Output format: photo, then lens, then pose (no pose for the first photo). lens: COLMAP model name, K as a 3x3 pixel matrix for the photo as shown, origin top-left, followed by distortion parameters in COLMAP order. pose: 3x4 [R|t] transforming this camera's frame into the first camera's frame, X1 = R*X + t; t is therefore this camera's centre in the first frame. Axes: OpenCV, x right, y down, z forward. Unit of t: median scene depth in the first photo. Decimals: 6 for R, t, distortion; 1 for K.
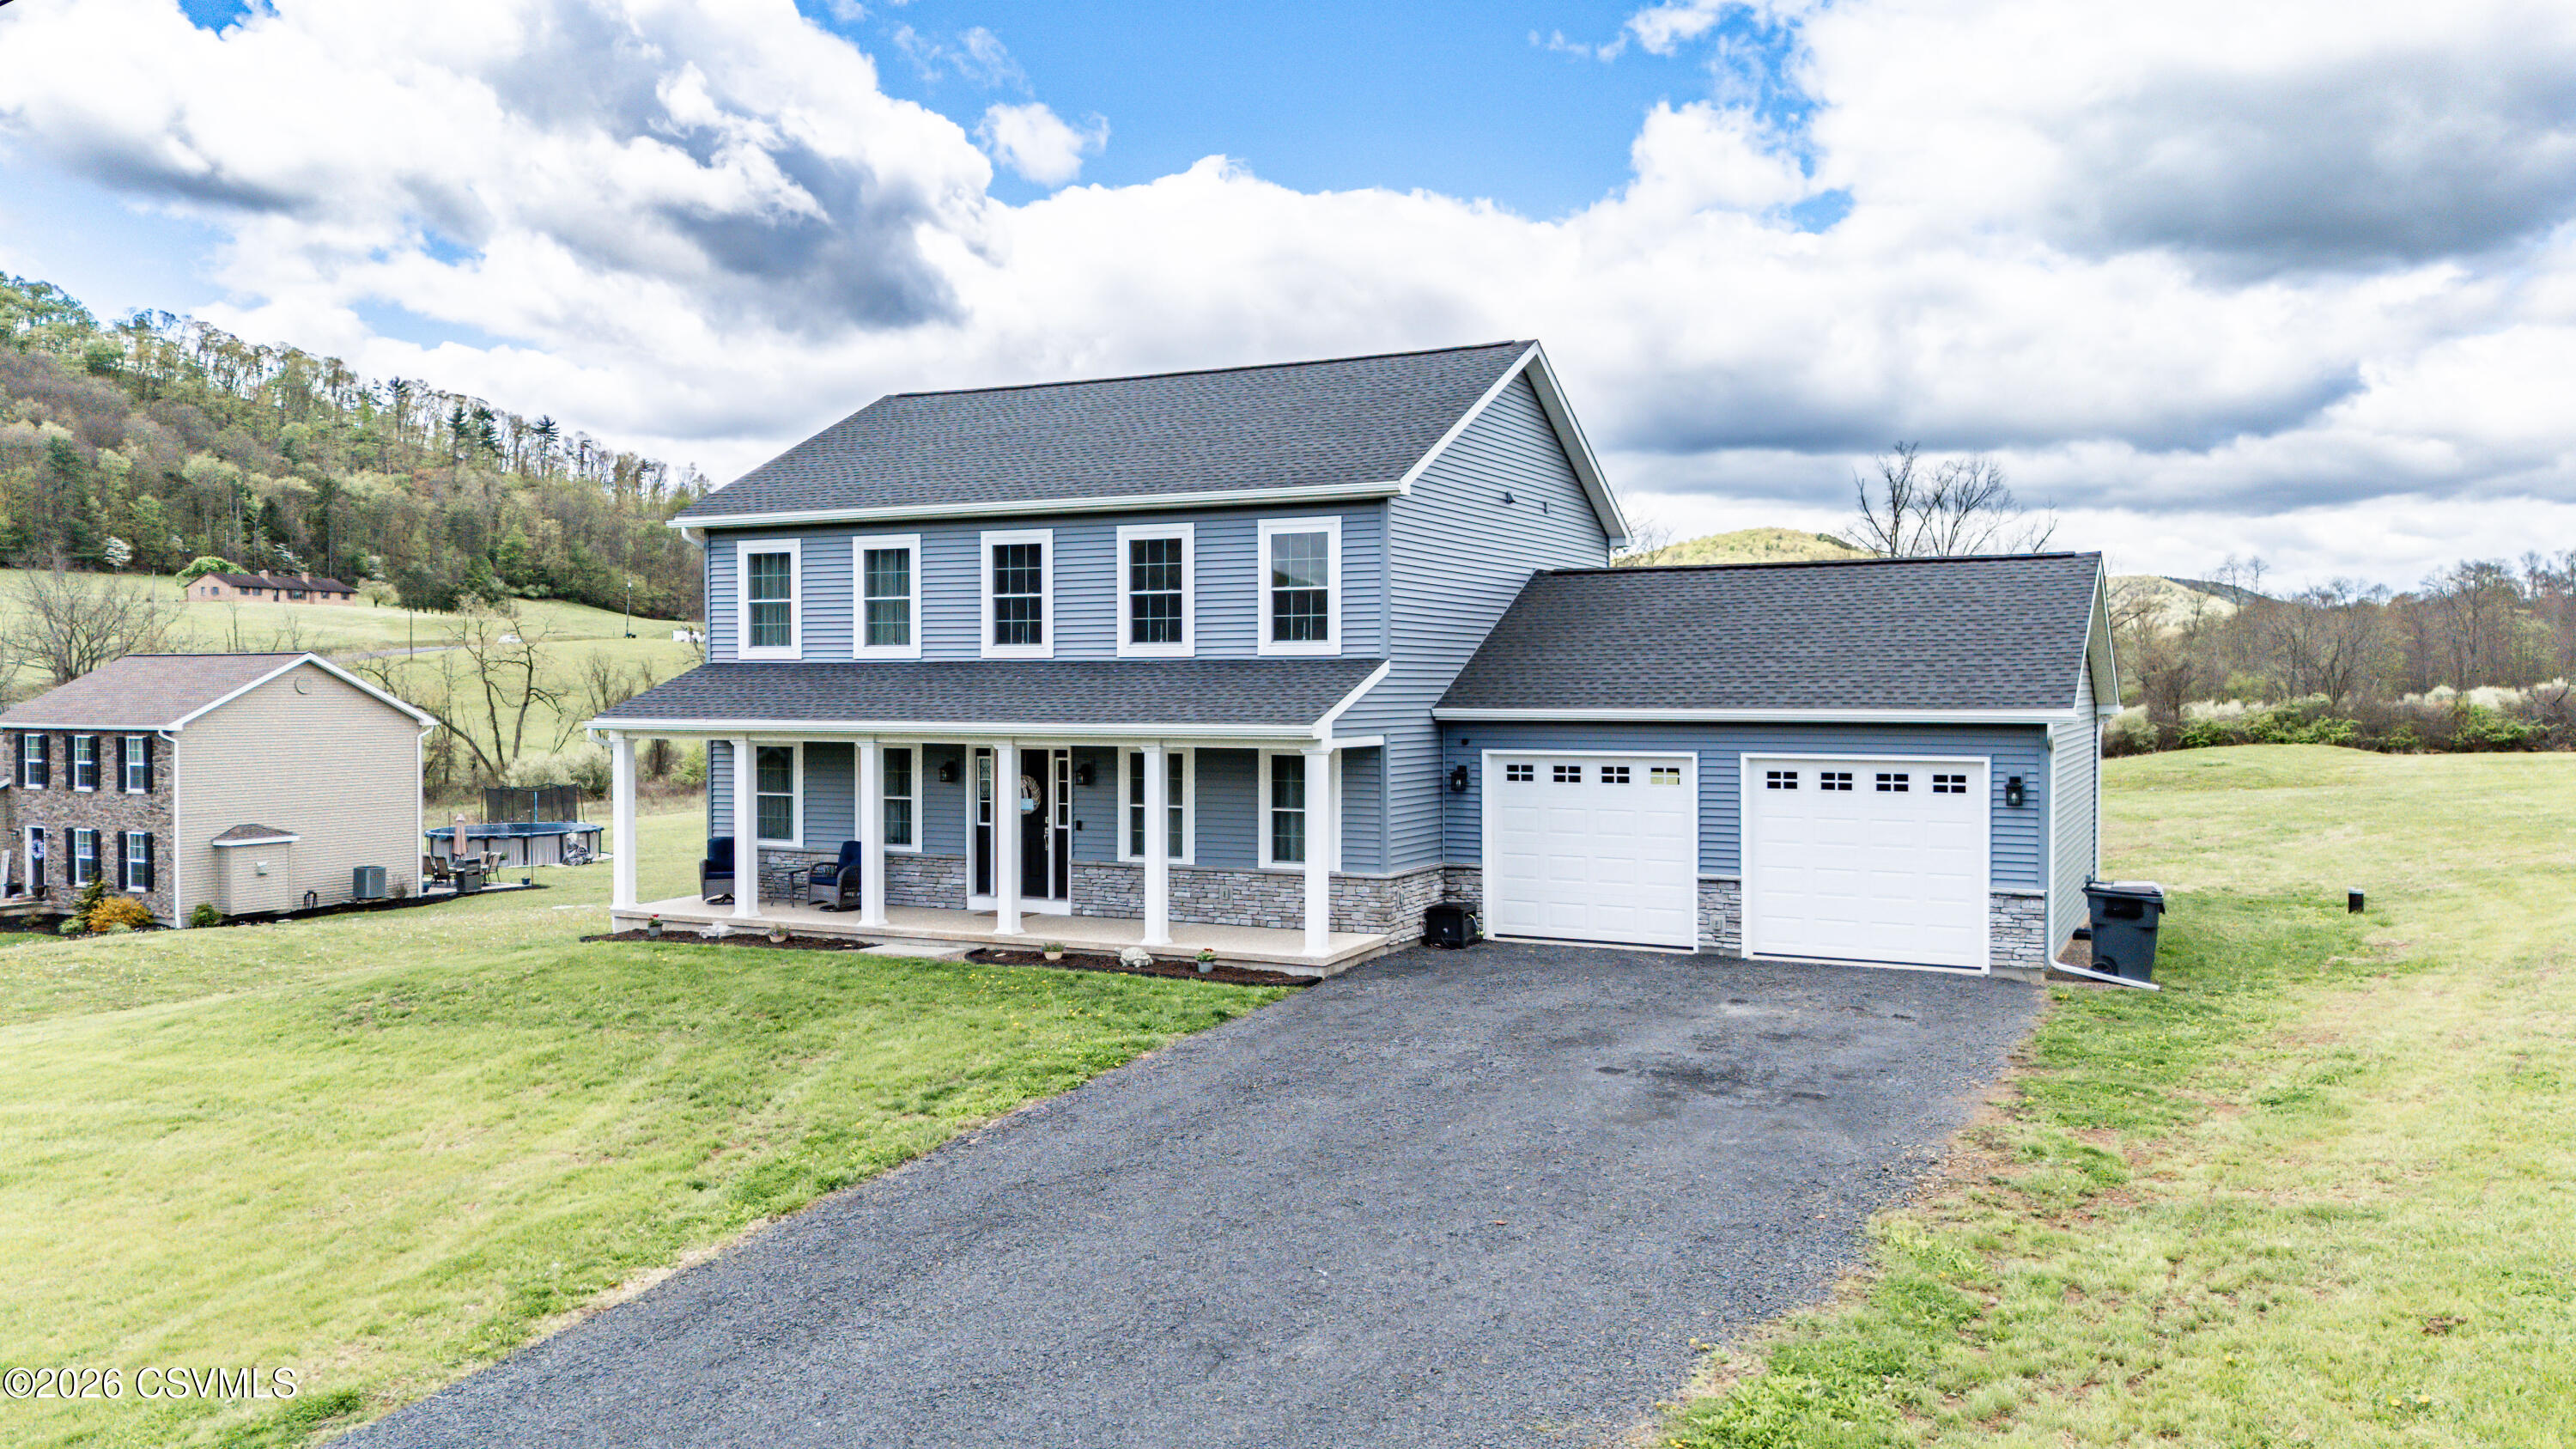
lens RADIAL K [[1886.5, 0, 1288.0], [0, 1886.5, 724.5], [0, 0, 1]] dist [0.108225, -0.076461]
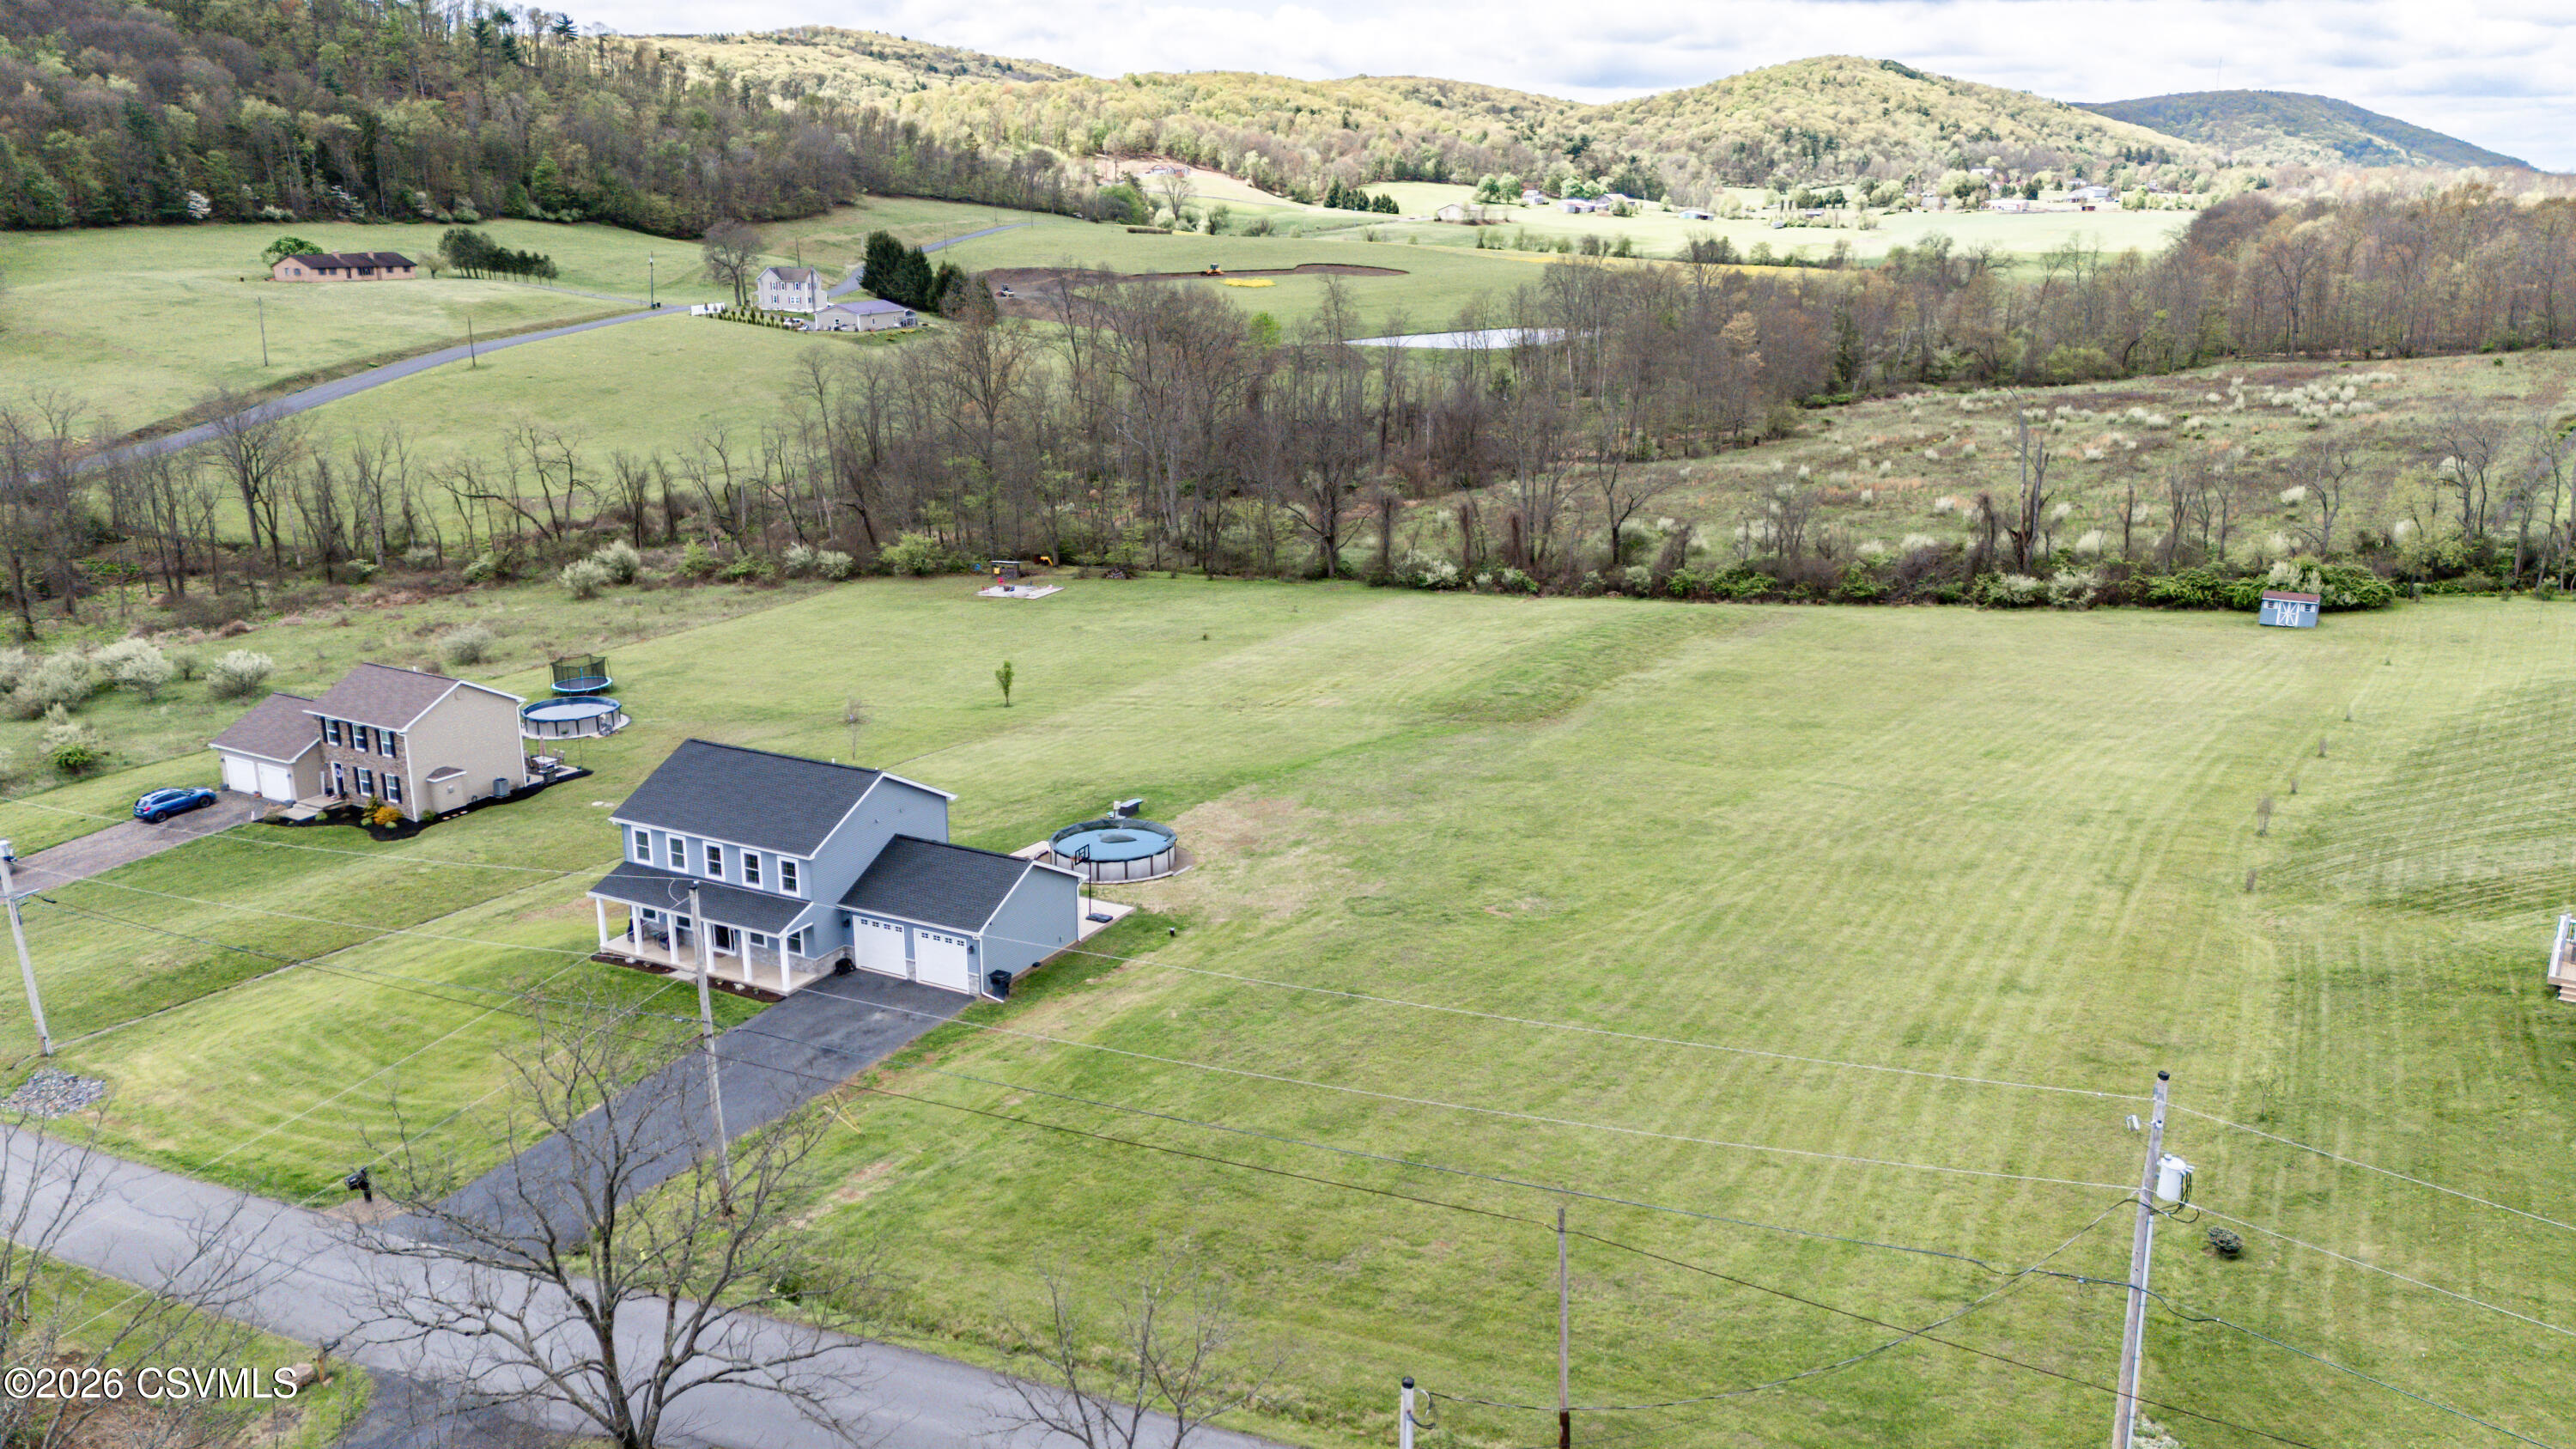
lens RADIAL K [[1962.1, 0, 1293.8], [0, 1962.1, 679.7], [0, 0, 1]] dist [0.057929, -0.002715]
pose [[0.999239, -0.000110, -0.038996, 0.979030], [0.008944, 0.973987, 0.226429, -1.126574], [0.037957, -0.226606, 0.973247, -2.173849]]
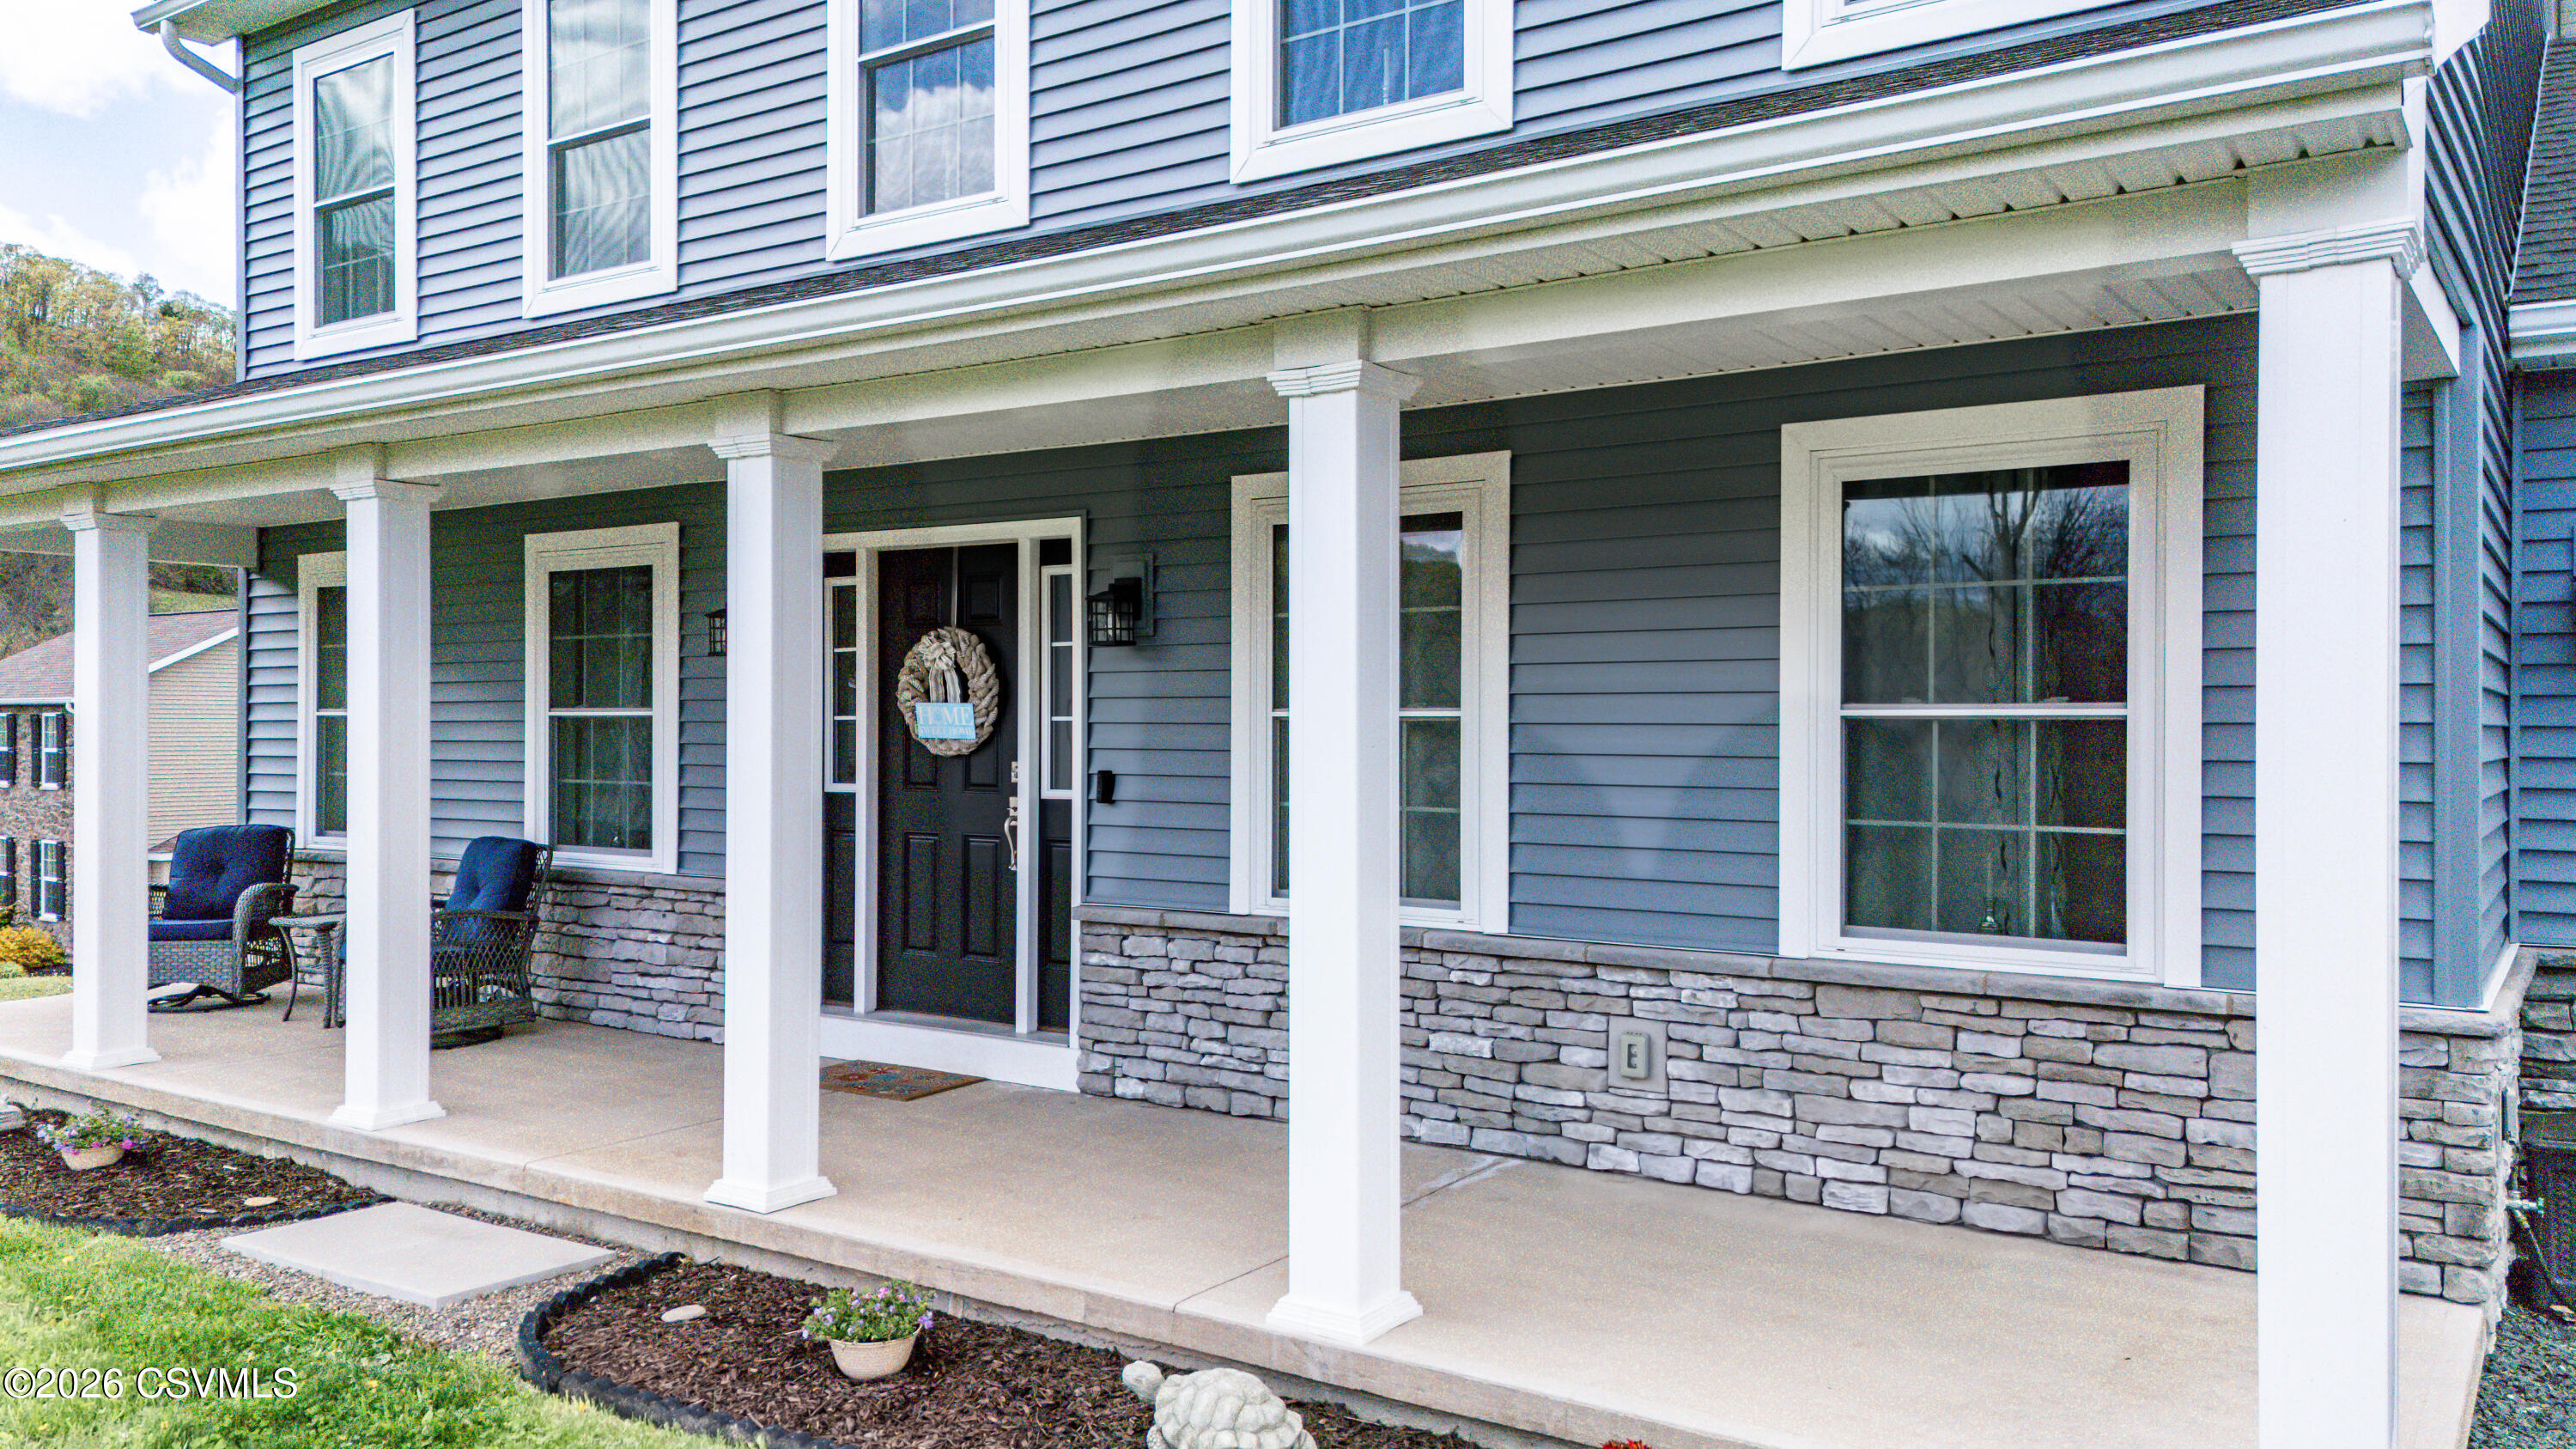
lens RADIAL K [[1927.6, 0, 1288.0], [0, 1927.6, 724.5], [0, 0, 1]] dist [0.111385, -0.143053]
pose [[0.990495, 0.006394, -0.137397, -0.041426], [-0.009372, 0.999735, -0.021043, 0.049019], [0.137226, 0.022130, 0.990293, 0.698861]]
